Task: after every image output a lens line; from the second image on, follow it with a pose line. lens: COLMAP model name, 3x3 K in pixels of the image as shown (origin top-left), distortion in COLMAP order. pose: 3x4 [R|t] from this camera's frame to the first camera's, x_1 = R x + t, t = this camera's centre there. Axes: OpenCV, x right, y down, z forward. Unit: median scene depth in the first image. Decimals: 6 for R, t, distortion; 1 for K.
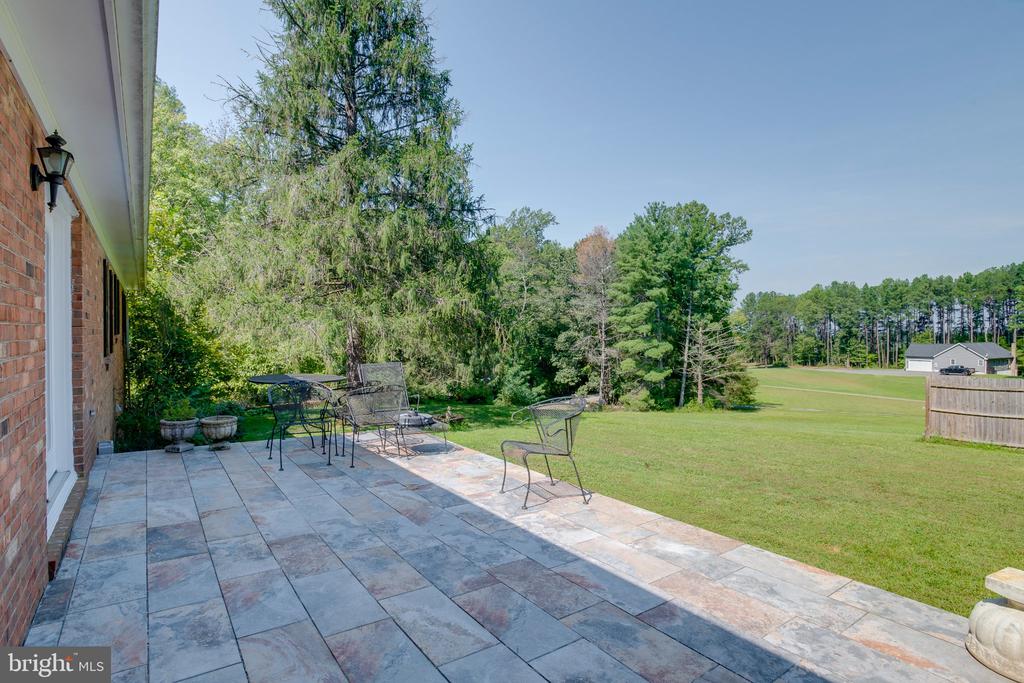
lens RADIAL K [[485.8, 0, 505.7], [0, 485.8, 341.6], [0, 0, 1]] dist [-0.001632, 0.021987]
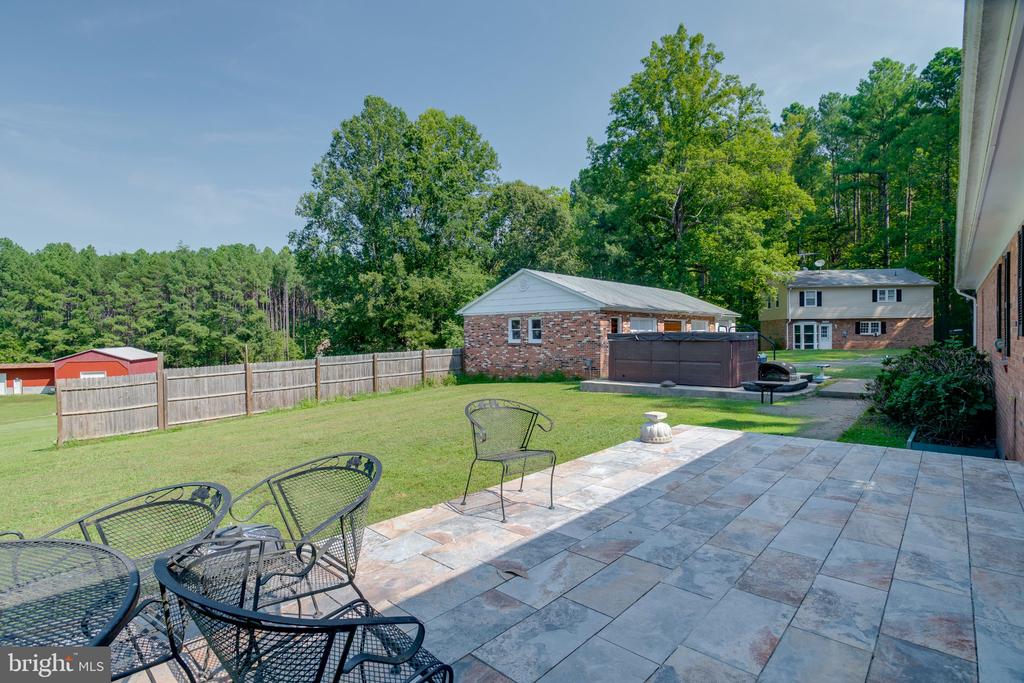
lens RADIAL K [[485.8, 0, 505.7], [0, 485.8, 341.6], [0, 0, 1]] dist [-0.001632, 0.021987]
pose [[-0.189672, -0.007350, 0.981820, -1.157652], [0.010449, 0.999900, 0.009504, -0.016775], [-0.981792, 0.012061, -0.189576, 1.593433]]
